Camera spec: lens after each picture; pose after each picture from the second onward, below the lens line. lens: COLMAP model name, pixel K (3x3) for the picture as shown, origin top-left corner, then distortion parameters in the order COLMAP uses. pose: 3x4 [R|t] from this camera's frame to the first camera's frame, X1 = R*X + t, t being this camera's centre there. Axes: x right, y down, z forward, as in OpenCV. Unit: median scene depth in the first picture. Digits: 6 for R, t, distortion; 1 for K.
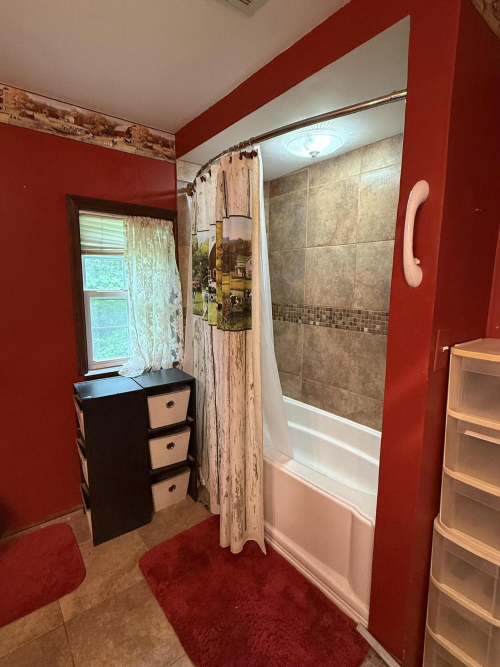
lens RADIAL K [[331.1, 0, 248.5], [0, 331.1, 332.3], [0, 0, 1]] dist [-0.000156, -0.000803]
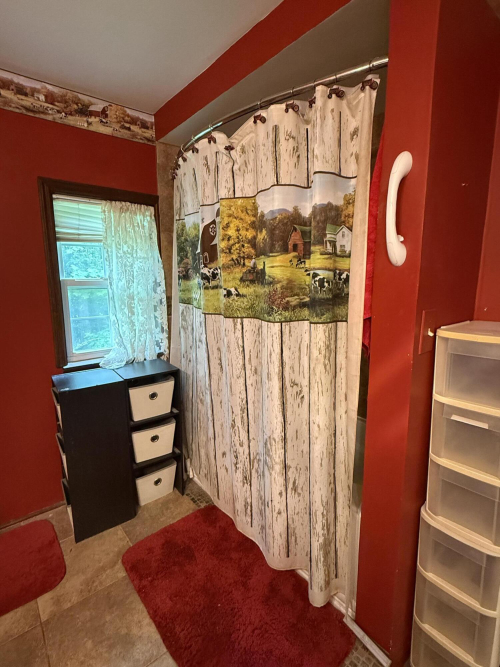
lens RADIAL K [[331.4, 0, 249.2], [0, 331.4, 331.3], [0, 0, 1]] dist [-0.000547, -0.000627]
pose [[0.999749, -0.014108, 0.017410, 0.031525], [0.013797, 0.999745, 0.017857, 0.016169], [-0.017658, -0.017612, 0.999689, 0.031225]]
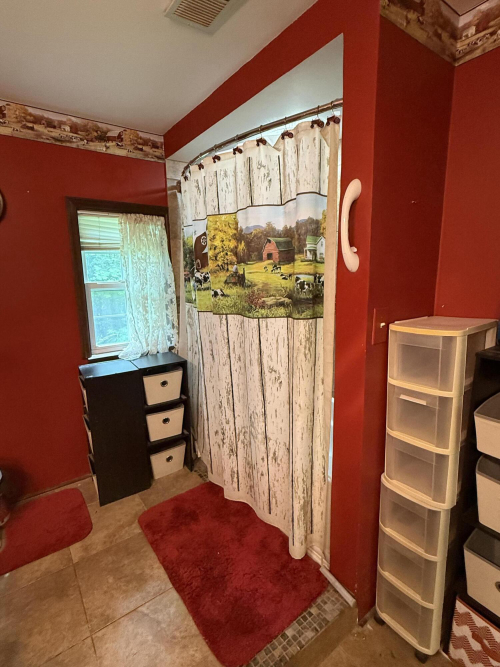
lens RADIAL K [[331.1, 0, 248.5], [0, 331.1, 332.3], [0, 0, 1]] dist [-0.000156, -0.000803]
pose [[0.998945, -0.019232, -0.041709, 0.102503], [0.020533, 0.999309, 0.030975, 0.017563], [0.041085, -0.031799, 0.998650, -0.101927]]
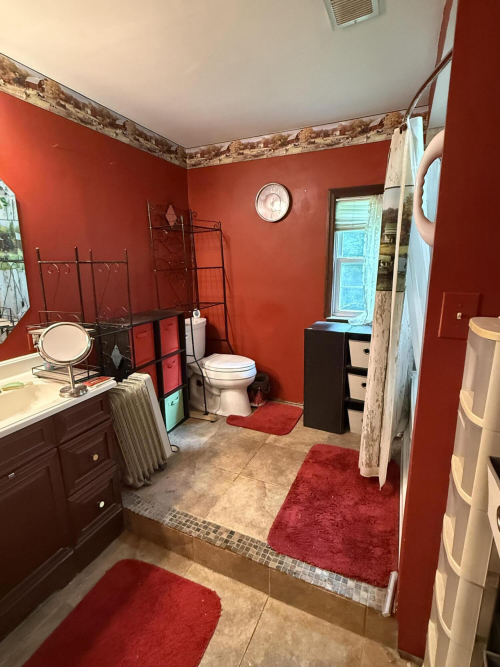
lens RADIAL K [[331.4, 0, 249.2], [0, 331.4, 331.3], [0, 0, 1]] dist [-0.000547, -0.000627]
pose [[0.447845, 0.185187, -0.874723, 0.660913], [-0.115065, 0.982118, 0.149012, 0.013656], [0.886676, 0.033916, 0.461145, 0.050454]]
